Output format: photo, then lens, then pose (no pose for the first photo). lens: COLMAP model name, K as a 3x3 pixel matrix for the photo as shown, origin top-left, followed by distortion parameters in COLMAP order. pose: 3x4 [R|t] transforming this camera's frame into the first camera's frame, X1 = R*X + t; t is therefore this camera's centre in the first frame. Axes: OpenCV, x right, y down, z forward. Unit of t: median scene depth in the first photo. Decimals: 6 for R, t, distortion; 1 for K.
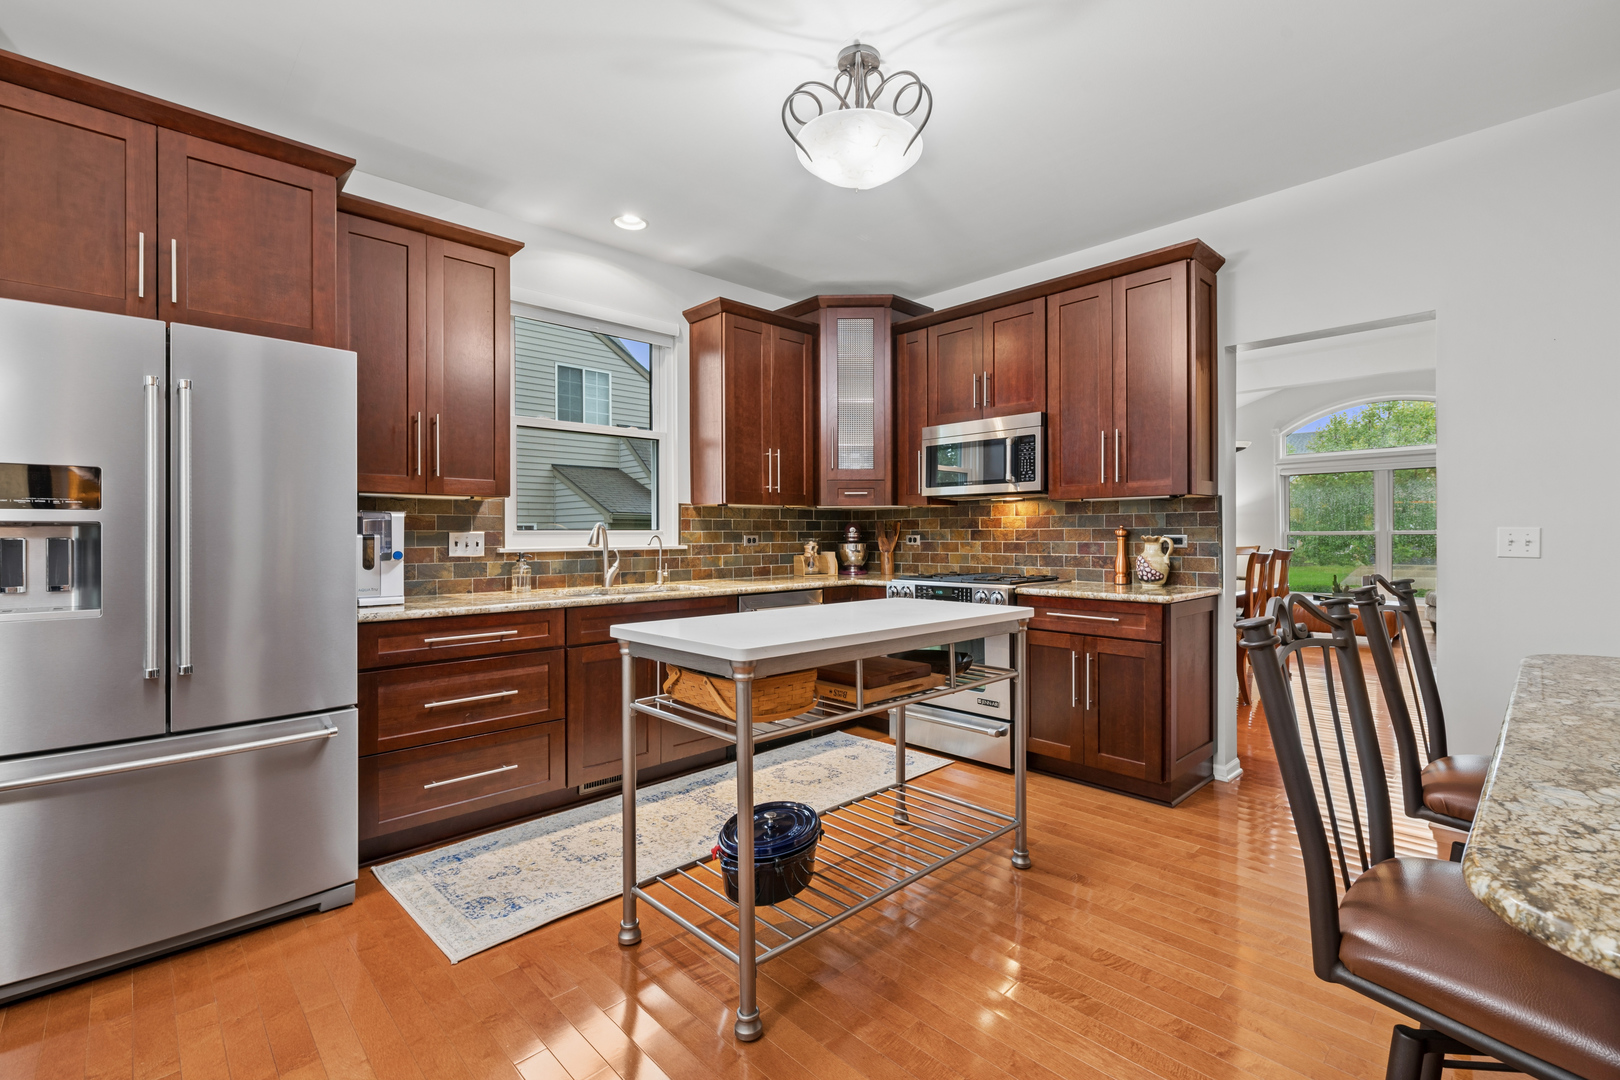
lens RADIAL K [[720.2, 0, 809.8], [0, 720.2, 531.4], [0, 0, 1]] dist [-0.001507, -0.000250]
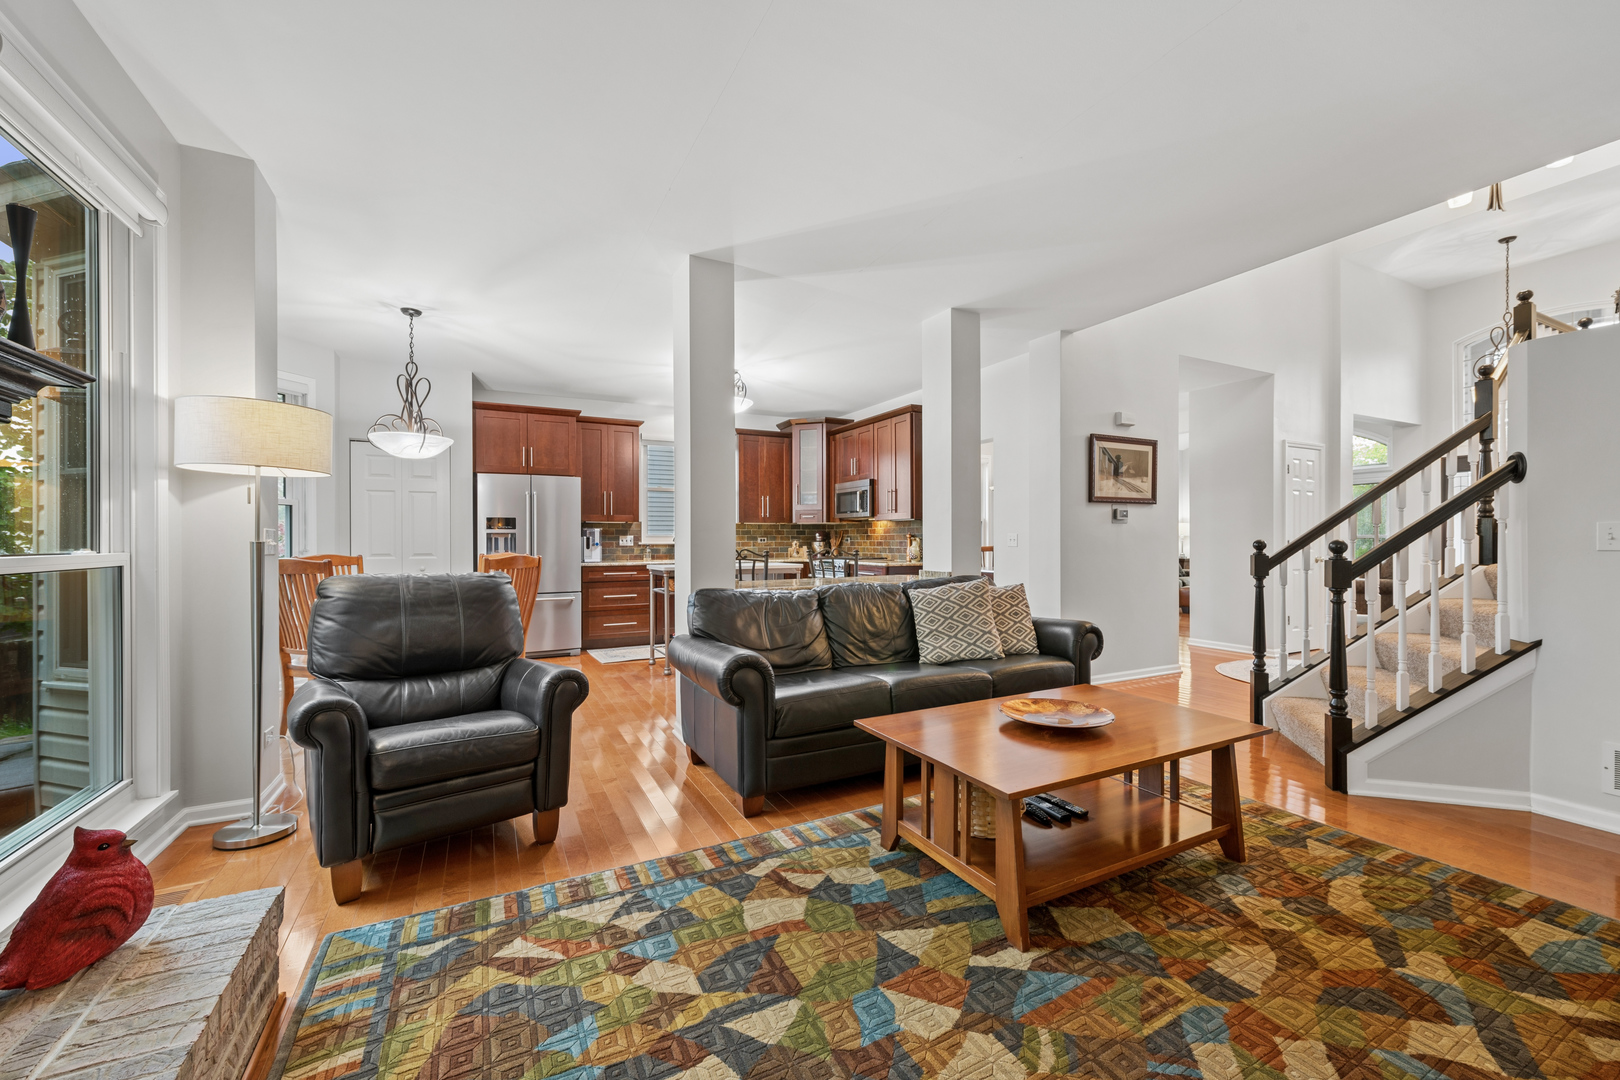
lens RADIAL K [[643.5, 0, 810.0], [0, 643.5, 540.0], [0, 0, 1]] dist [-0.000578, -0.000215]
pose [[0.957952, 0.001327, -0.286925, 0.610205], [-0.000029, 0.999990, 0.004525, 0.004068], [0.286928, -0.004327, 0.957942, -0.752165]]
